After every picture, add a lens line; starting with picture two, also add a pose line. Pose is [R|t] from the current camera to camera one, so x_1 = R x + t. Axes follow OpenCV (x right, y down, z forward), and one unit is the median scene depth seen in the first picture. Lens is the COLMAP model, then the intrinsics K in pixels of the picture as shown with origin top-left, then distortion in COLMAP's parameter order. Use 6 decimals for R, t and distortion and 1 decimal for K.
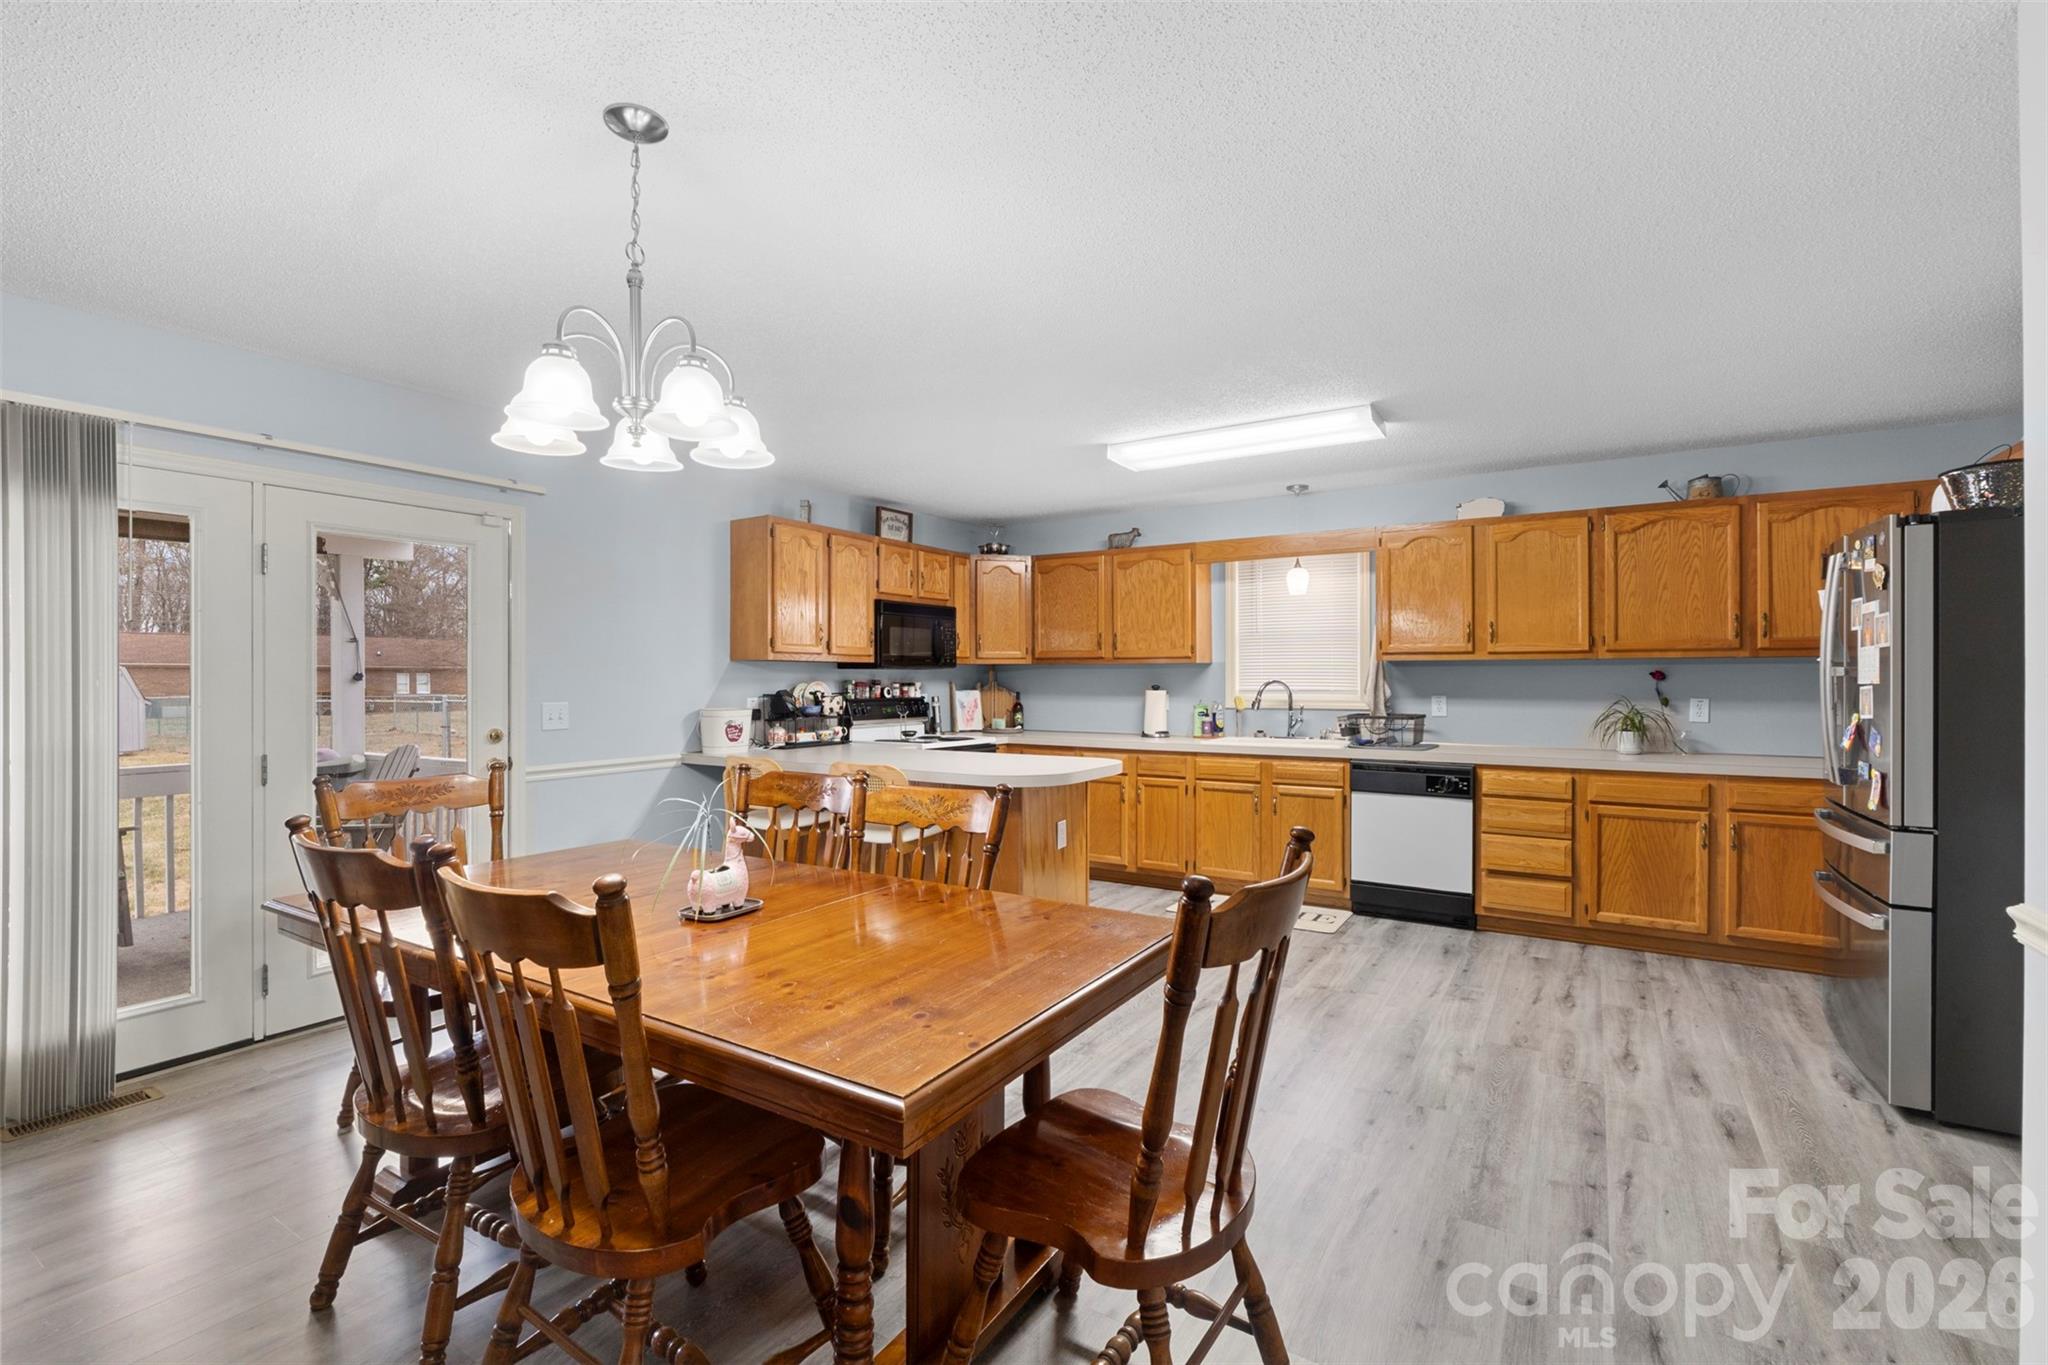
lens RADIAL K [[902.9, 0, 1014.1], [0, 902.9, 673.7], [0, 0, 1]] dist [-0.018539, 0.000640]
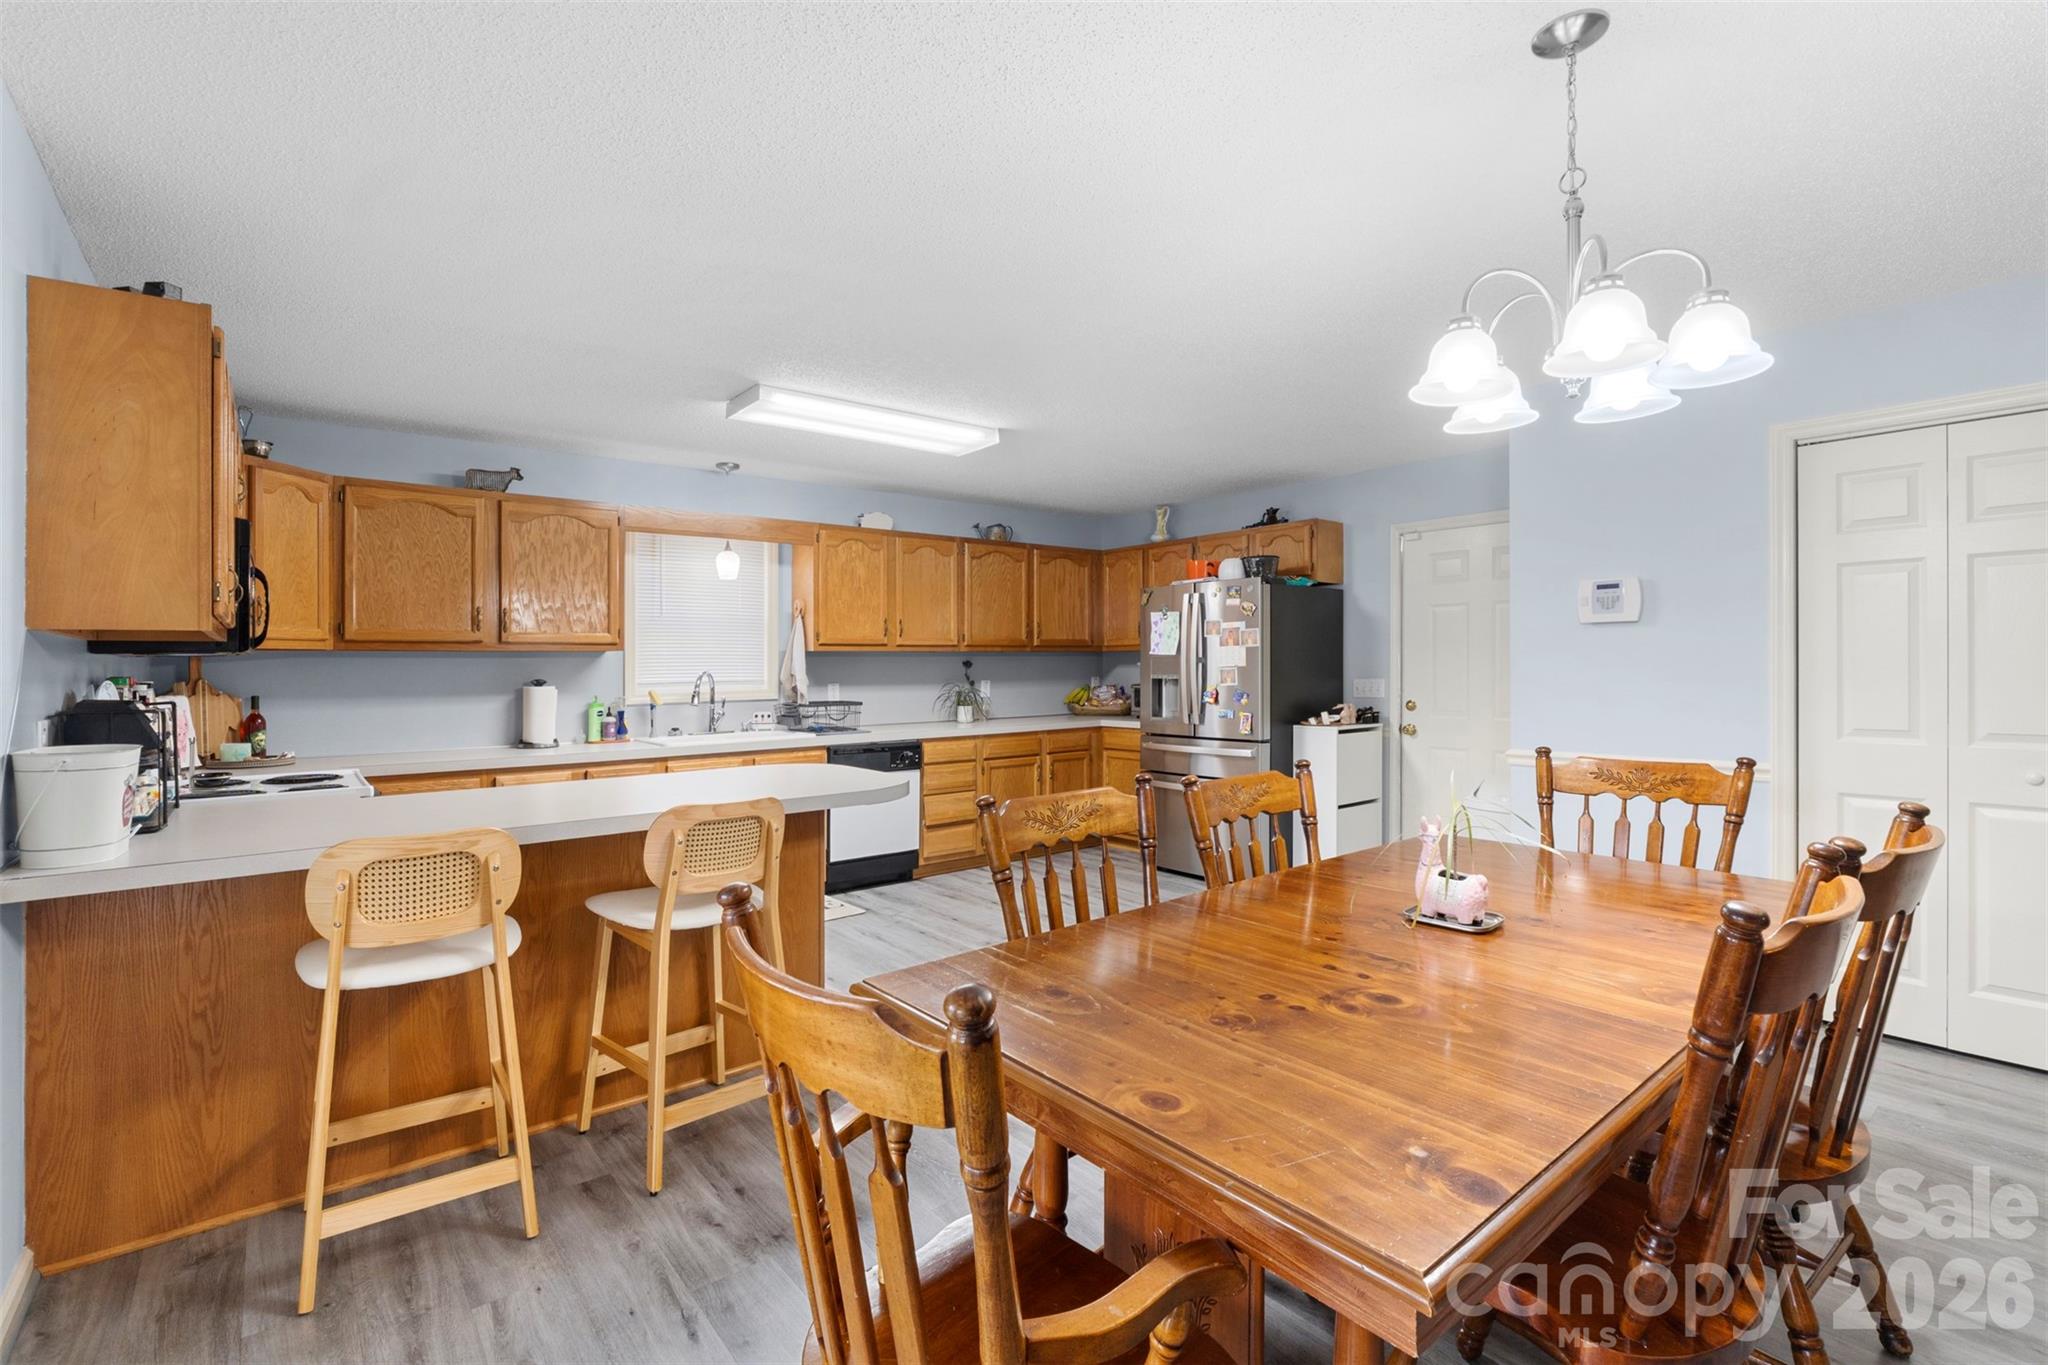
lens RADIAL K [[902.9, 0, 1014.5], [0, 902.9, 665.5], [0, 0, 1]] dist [-0.018539, 0.000640]
pose [[0.314909, -0.002827, 0.949118, -0.577402], [0.005232, 0.999986, 0.001242, 0.002594], [-0.949108, 0.004574, 0.314919, 0.503170]]
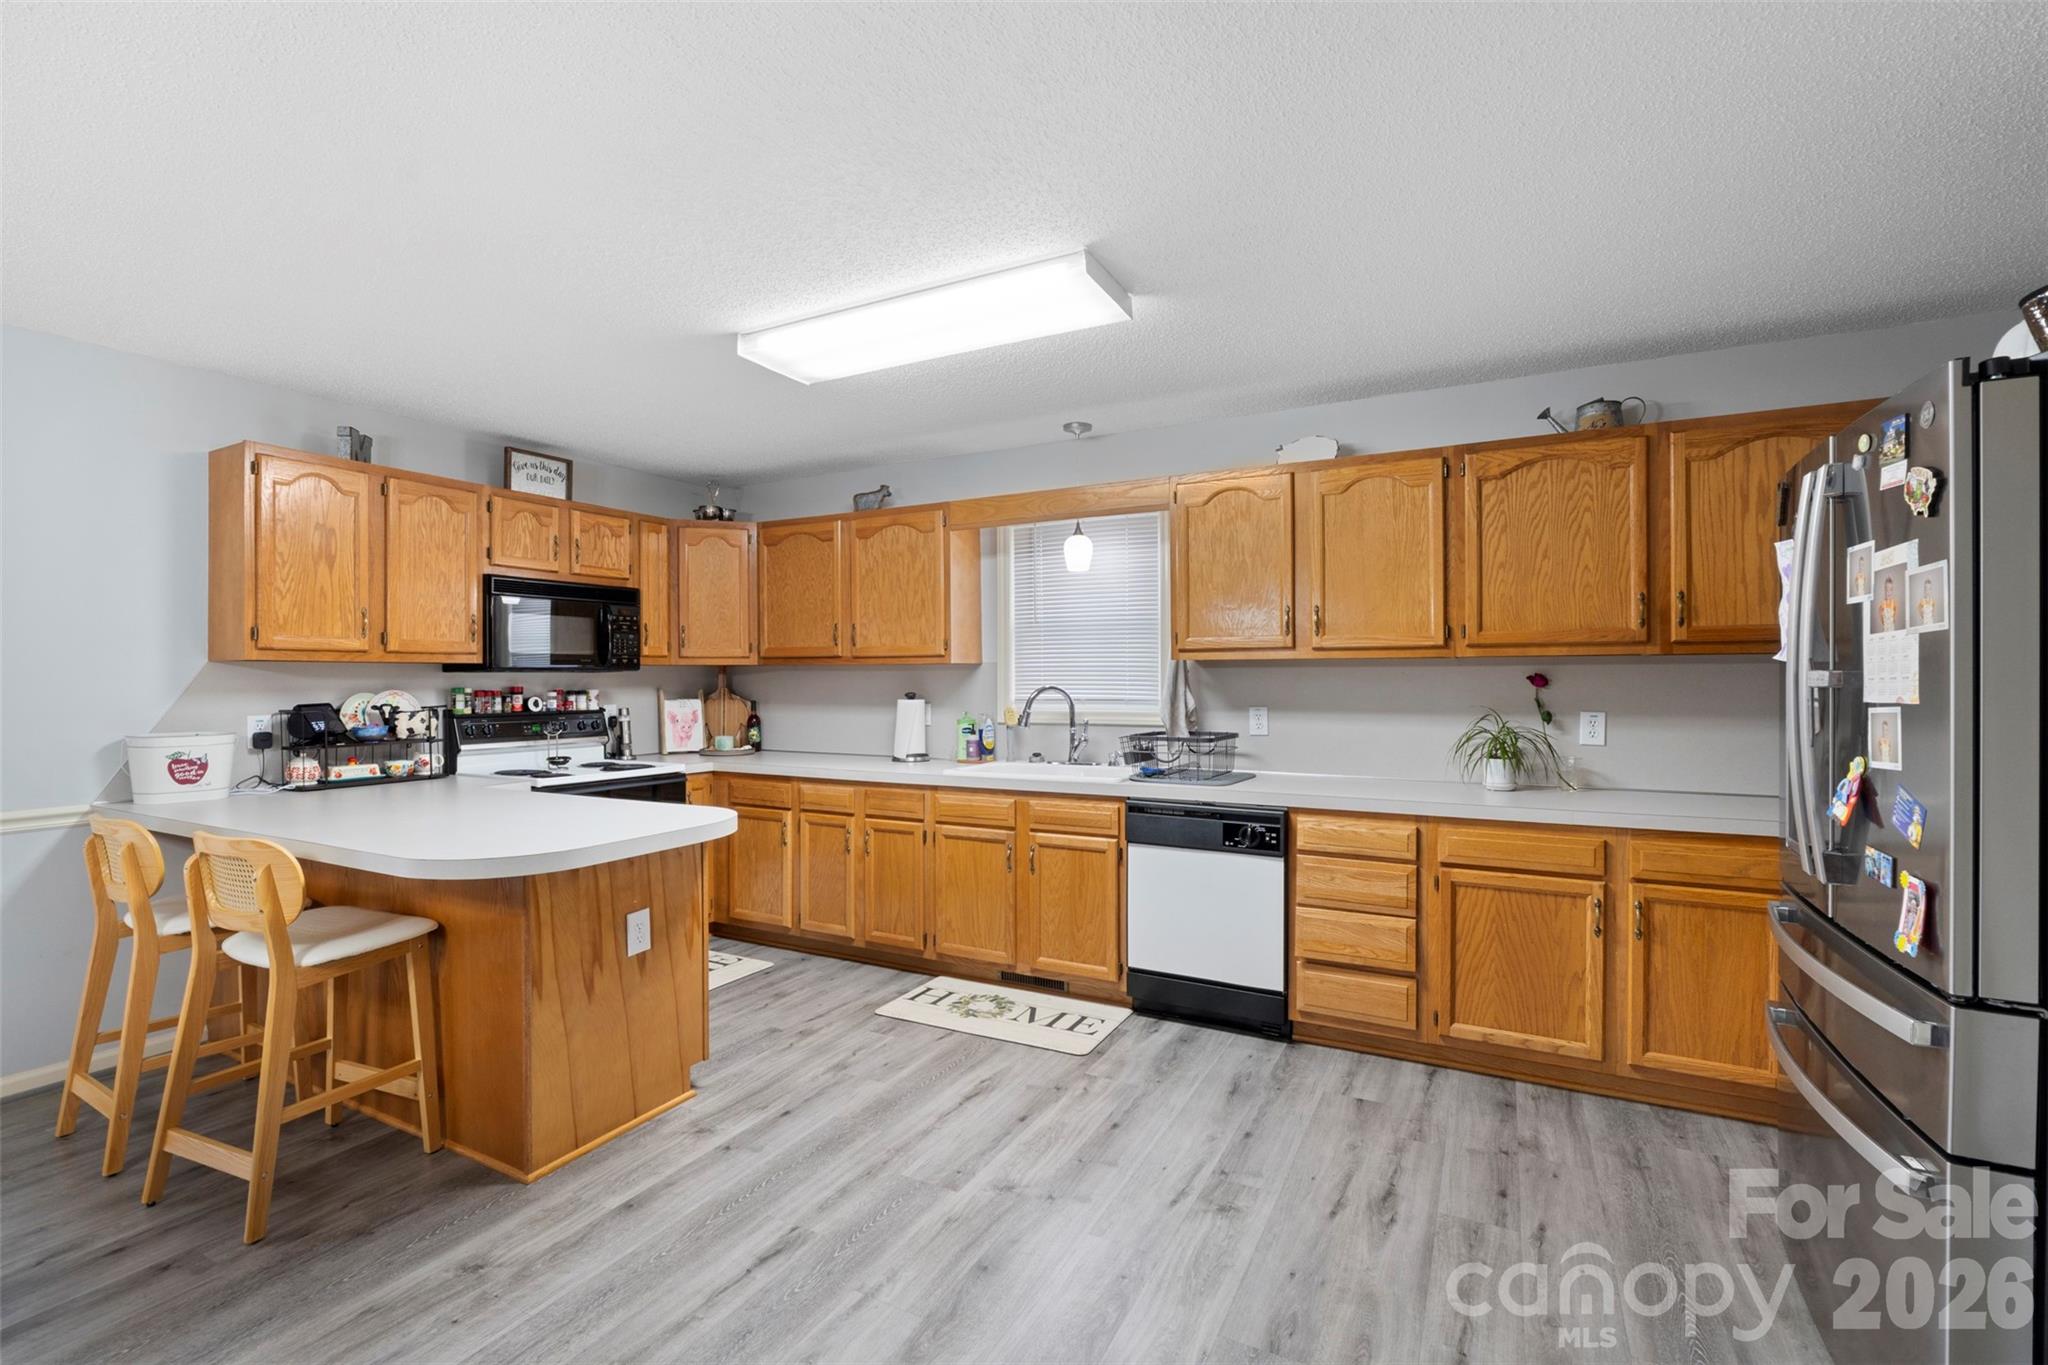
lens RADIAL K [[902.9, 0, 1016.3], [0, 902.9, 674.1], [0, 0, 1]] dist [-0.018539, 0.000640]
pose [[0.997067, -0.002173, 0.076497, 0.247653], [0.002082, 0.999997, 0.001267, -0.004632], [-0.076500, -0.001104, 0.997069, 0.313651]]
